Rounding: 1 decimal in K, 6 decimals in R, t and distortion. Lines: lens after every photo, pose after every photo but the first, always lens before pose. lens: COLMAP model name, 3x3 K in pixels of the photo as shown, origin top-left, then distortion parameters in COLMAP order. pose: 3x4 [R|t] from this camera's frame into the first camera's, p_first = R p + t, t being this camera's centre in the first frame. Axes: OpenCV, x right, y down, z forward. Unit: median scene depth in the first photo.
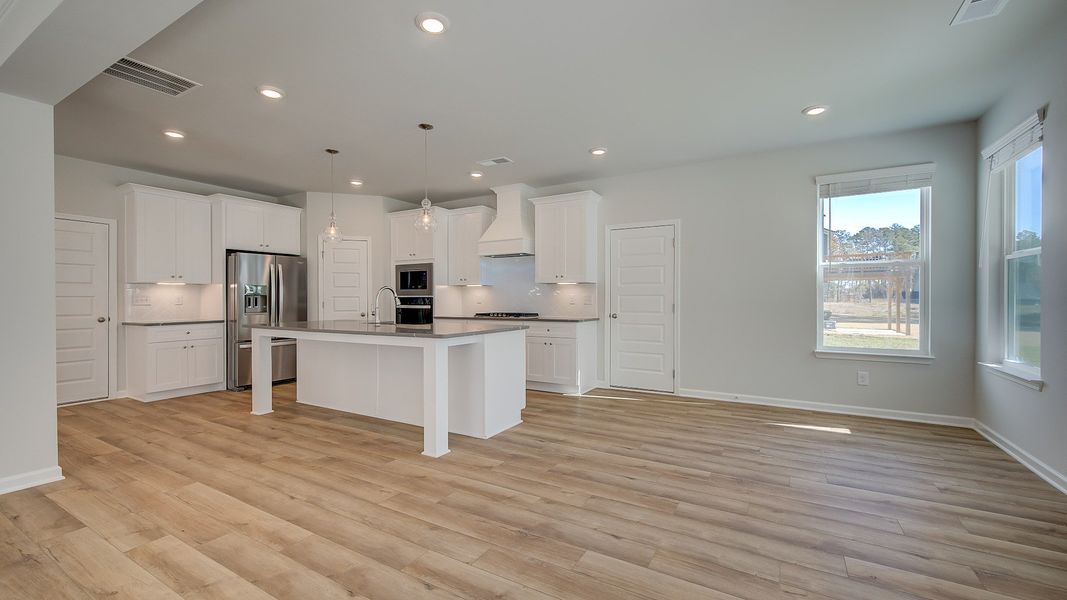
lens RADIAL K [[435.8, 0, 533.8], [0, 435.8, 300.0], [0, 0, 1]] dist [0.004327, -0.000435]
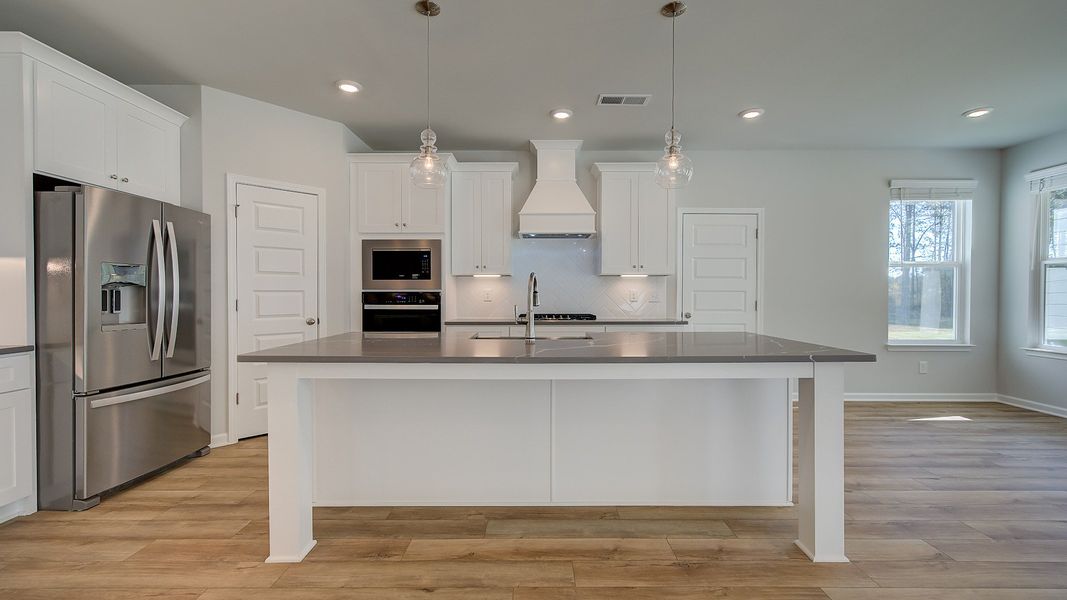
lens RADIAL K [[451.5, 0, 533.5], [0, 451.5, 300.0], [0, 0, 1]] dist [0.000261, 0.000227]
pose [[0.863651, -0.004833, 0.504066, -0.577424], [-0.000842, 0.999939, 0.011030, -0.002747], [-0.504089, -0.009950, 0.863594, 0.436827]]
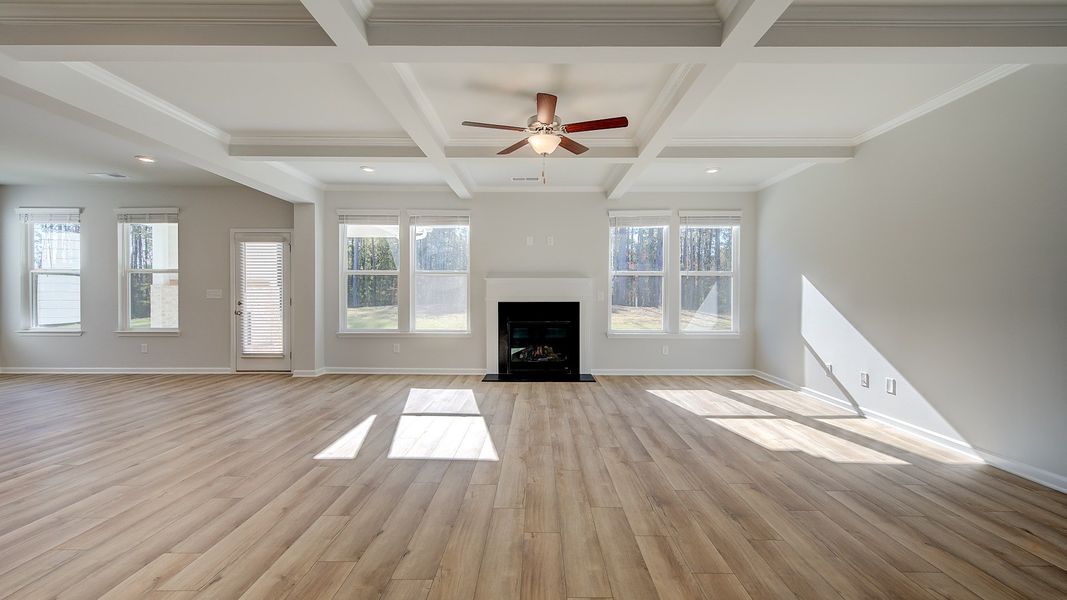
lens RADIAL K [[428.8, 0, 537.6], [0, 428.8, 300.4], [0, 0, 1]] dist [0.002206, -0.000726]
pose [[-0.500113, -0.010621, 0.865895, -1.077762], [0.002816, 0.999900, 0.013891, 0.003376], [-0.865956, 0.009386, -0.500033, 0.046294]]
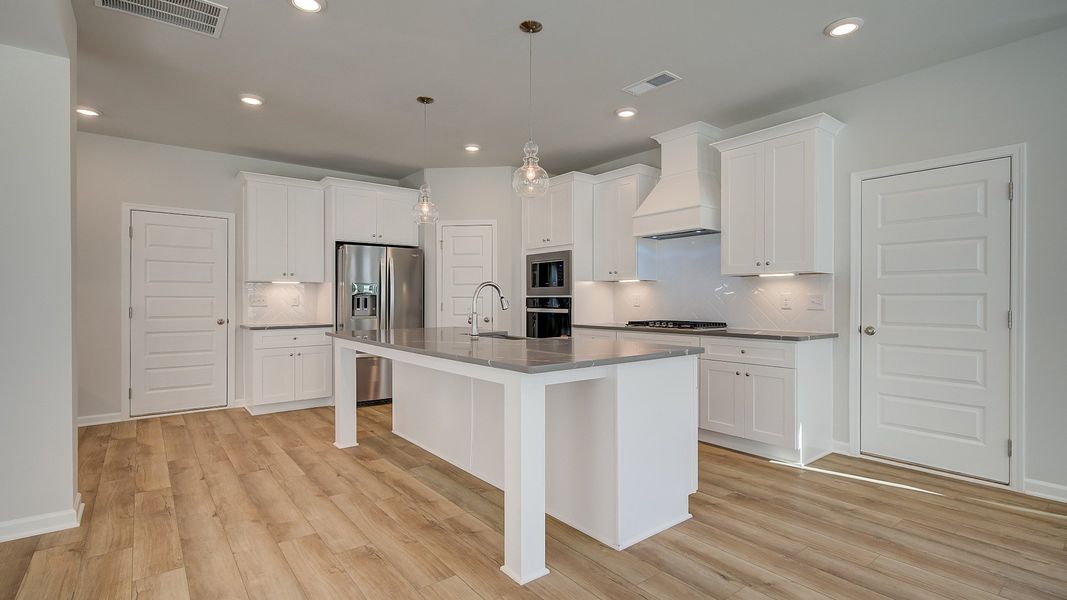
lens RADIAL K [[498.1, 0, 533.5], [0, 498.1, 300.0], [0, 0, 1]] dist [0.000417, 0.000131]
pose [[0.931312, 0.001775, -0.364218, 0.015033], [-0.002167, 0.999997, -0.000667, -0.002038], [0.364216, 0.001410, 0.931314, 0.262057]]
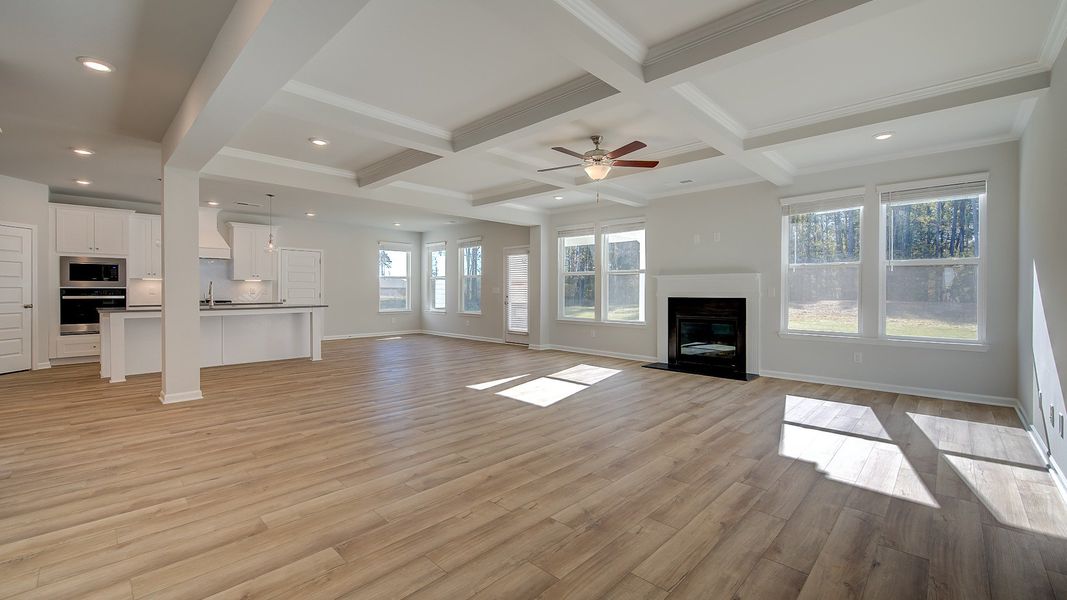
lens RADIAL K [[436.2, 0, 535.9], [0, 436.2, 293.7], [0, 0, 1]] dist [-0.007653, -0.000031]
pose [[0.233209, -0.004013, 0.972418, -1.378317], [0.002802, 0.999990, 0.003455, 0.007746], [-0.972423, 0.001919, 0.233218, -0.390781]]
